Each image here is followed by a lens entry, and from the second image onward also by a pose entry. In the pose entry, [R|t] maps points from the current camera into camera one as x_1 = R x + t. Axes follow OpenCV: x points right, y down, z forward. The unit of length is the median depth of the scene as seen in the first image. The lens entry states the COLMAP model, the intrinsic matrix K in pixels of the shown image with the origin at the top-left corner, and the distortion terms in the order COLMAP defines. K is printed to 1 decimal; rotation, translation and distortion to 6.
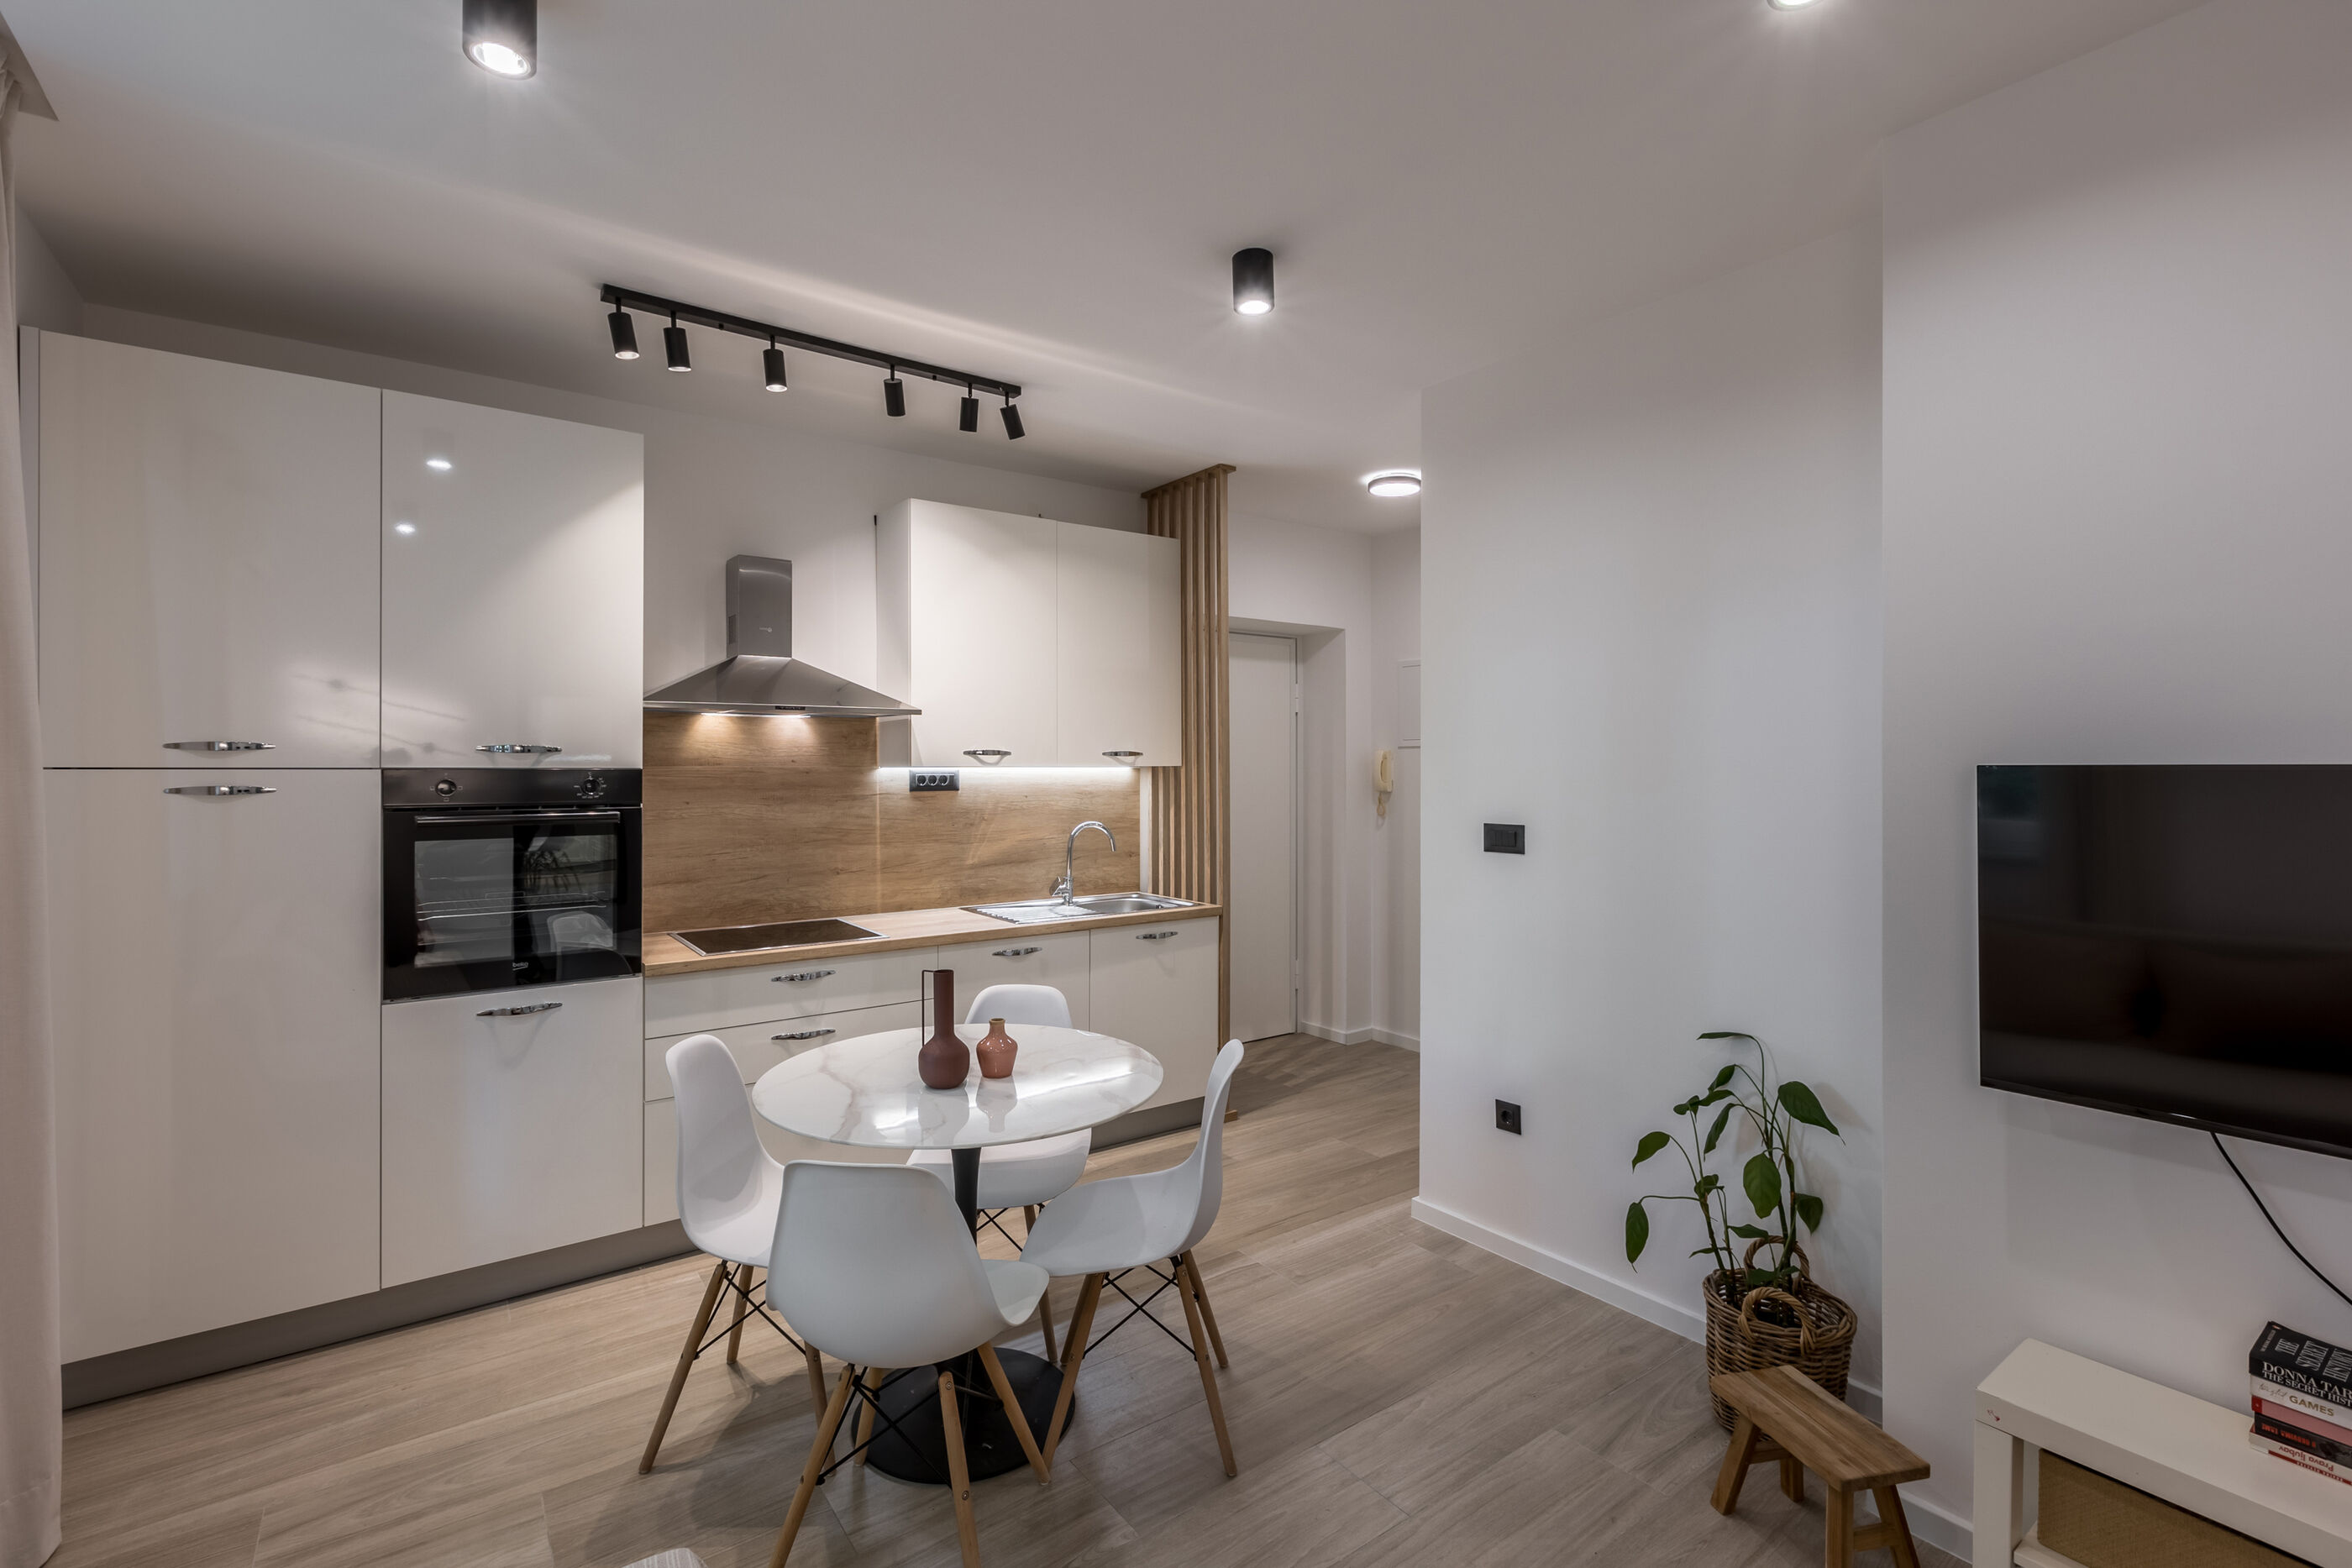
lens RADIAL K [[1040.6, 0, 1159.9], [0, 1040.6, 752.3], [0, 0, 1]] dist [0.006136, 0.000867]
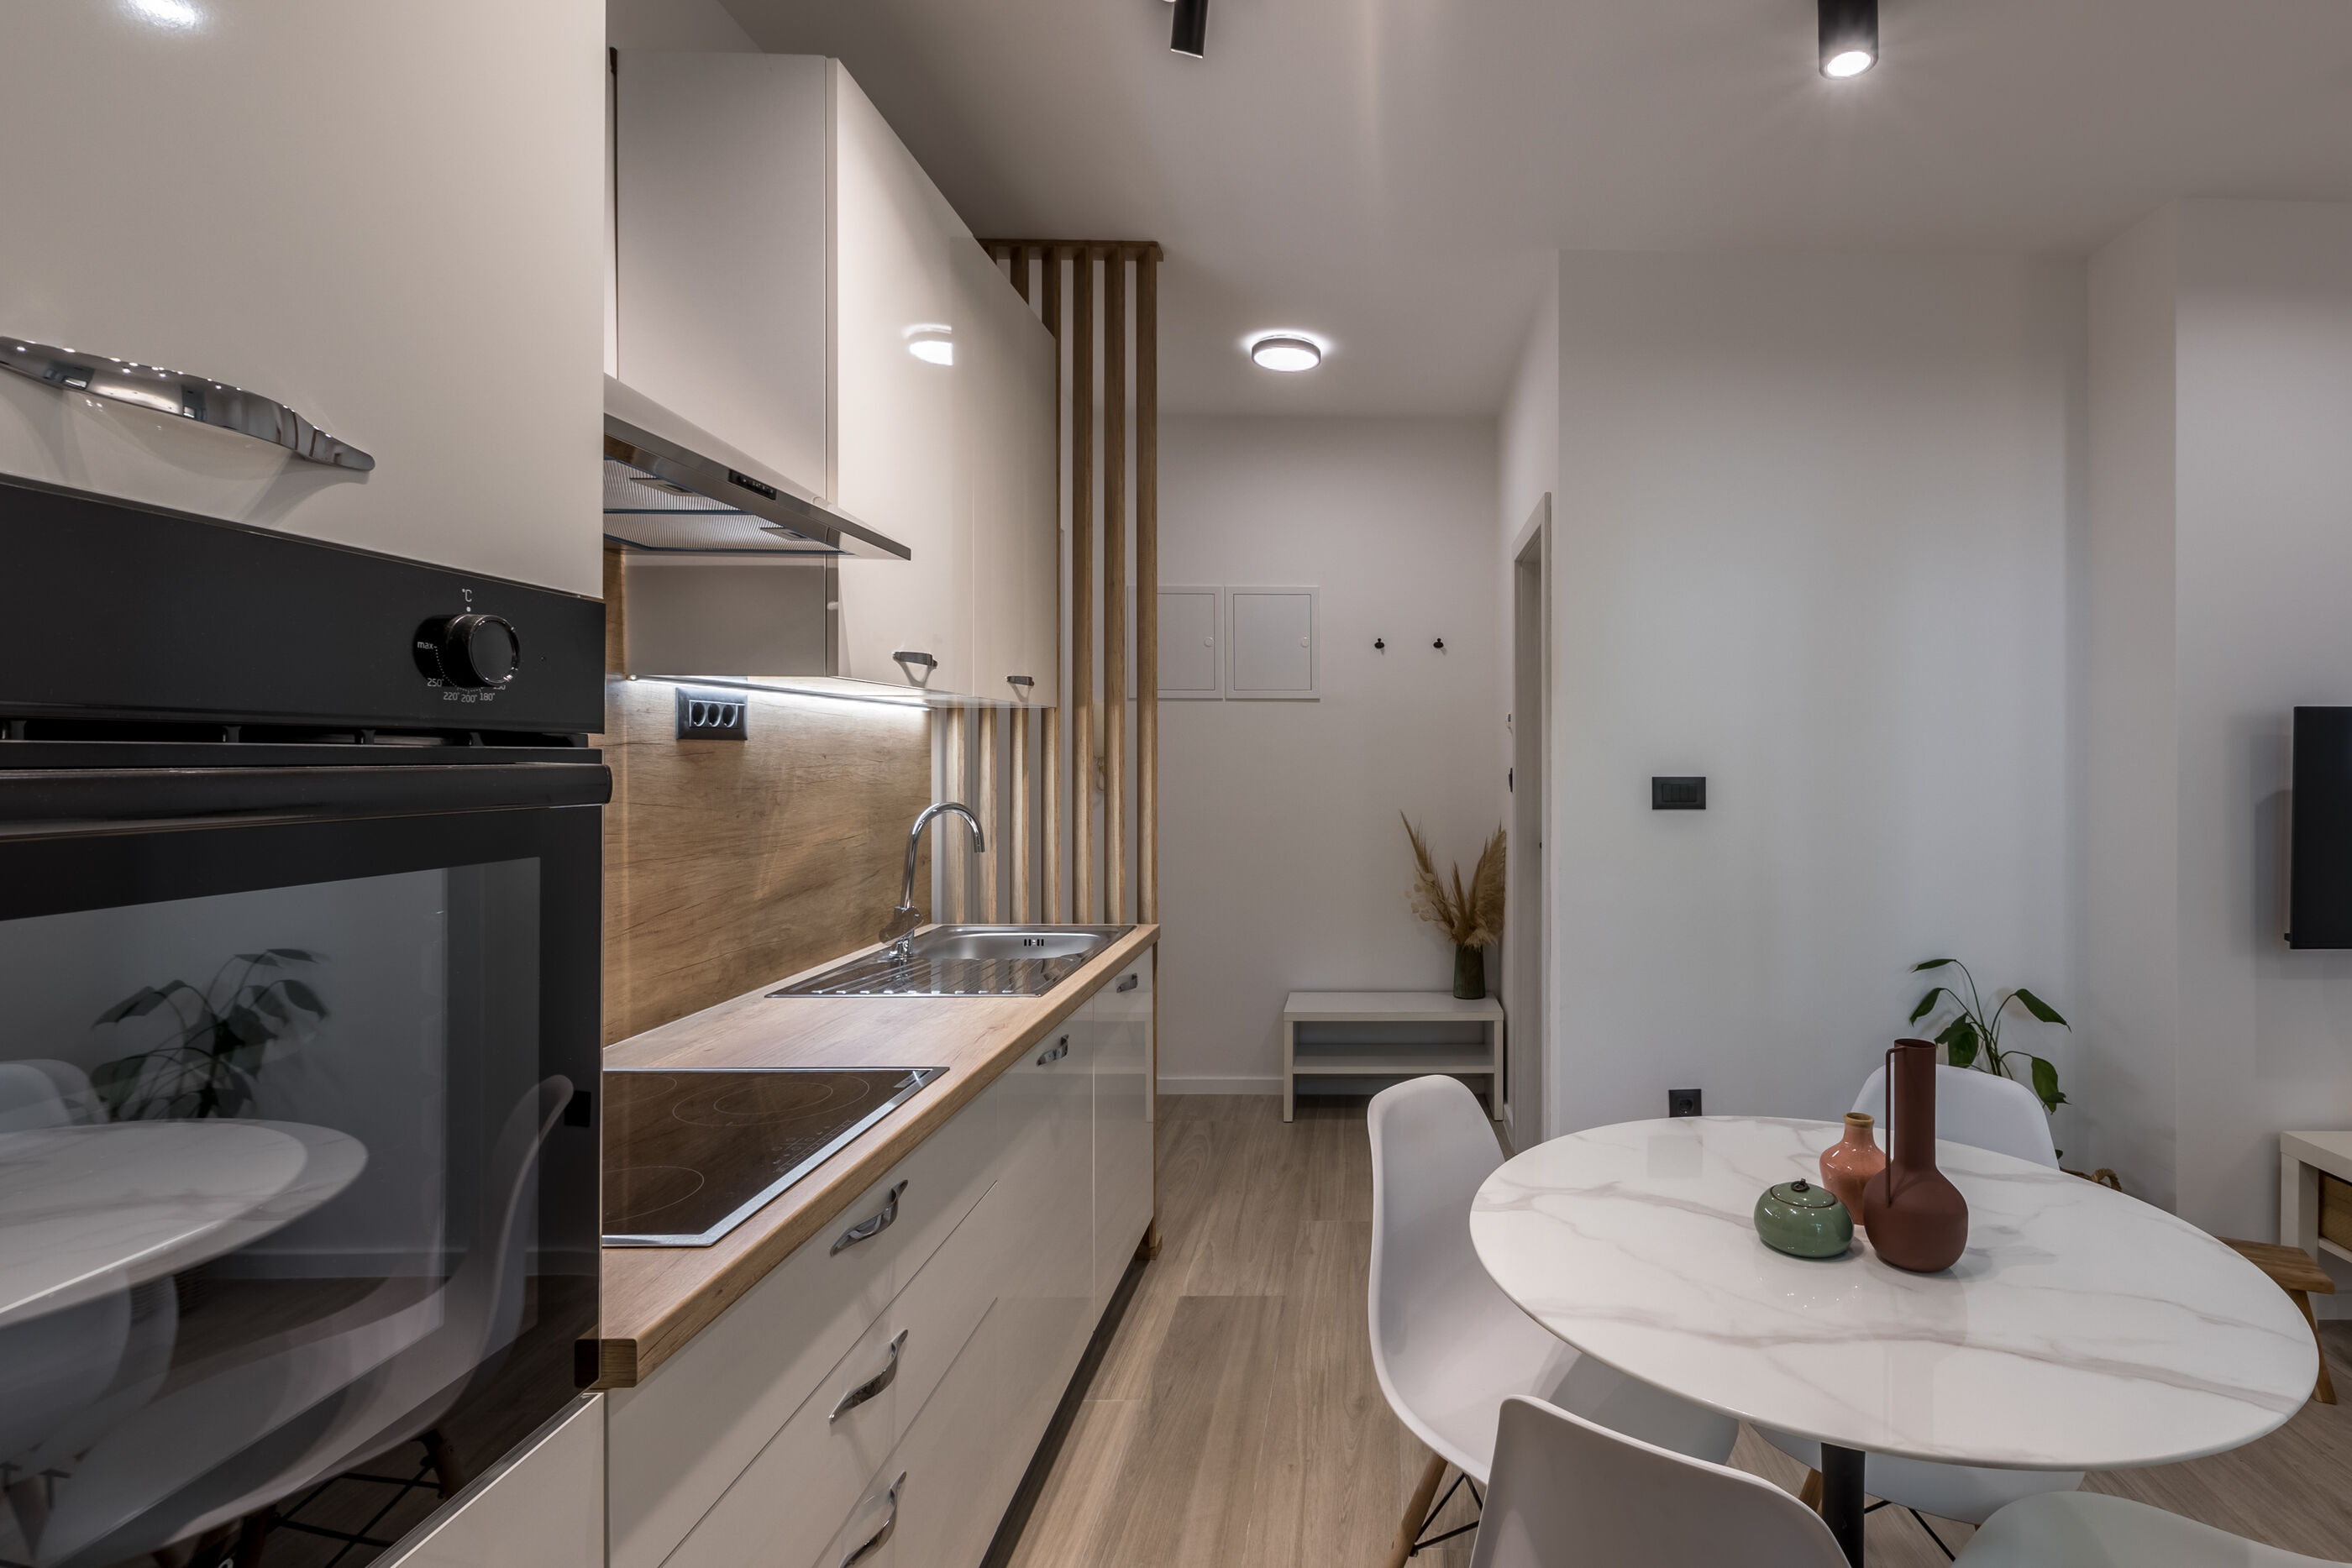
lens RADIAL K [[1140.5, 0, 1405.2], [0, 1140.5, 762.2], [0, 0, 1]] dist [0.001634, 0.000755]
pose [[0.554268, -0.000690, 0.832338, -0.481246], [-0.017461, 0.999770, 0.012456, 0.037701], [-0.832155, -0.021437, 0.554128, 0.517074]]
